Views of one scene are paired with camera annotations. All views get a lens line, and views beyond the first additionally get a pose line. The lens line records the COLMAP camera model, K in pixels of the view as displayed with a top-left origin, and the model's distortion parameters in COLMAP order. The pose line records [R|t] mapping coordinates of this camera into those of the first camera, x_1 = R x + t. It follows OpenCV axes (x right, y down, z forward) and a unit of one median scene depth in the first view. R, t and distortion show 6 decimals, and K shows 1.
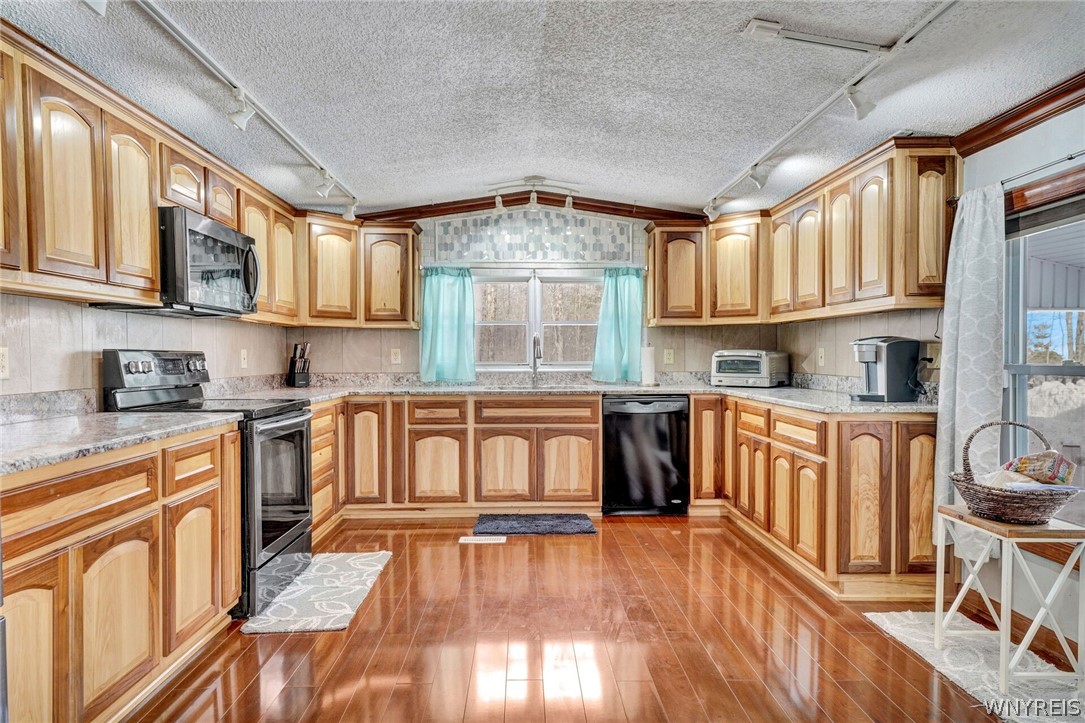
lens RADIAL K [[652.3, 0, 542.5], [0, 652.3, 361.5], [0, 0, 1]] dist [0.000374, -0.001493]
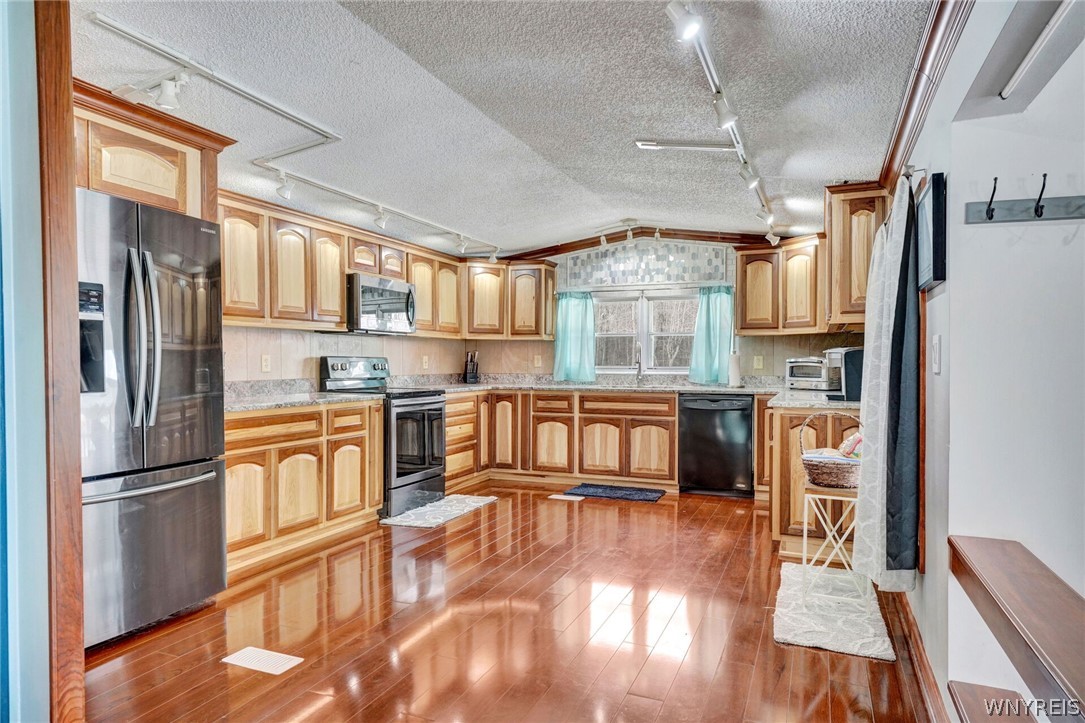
lens RADIAL K [[658.4, 0, 542.5], [0, 658.4, 361.5], [0, 0, 1]] dist [0.003091, 0.000176]
pose [[0.916372, 0.004649, -0.400301, 0.353892], [-0.007686, 0.999953, -0.005982, 0.000724], [0.400254, 0.008558, 0.916364, -0.234228]]
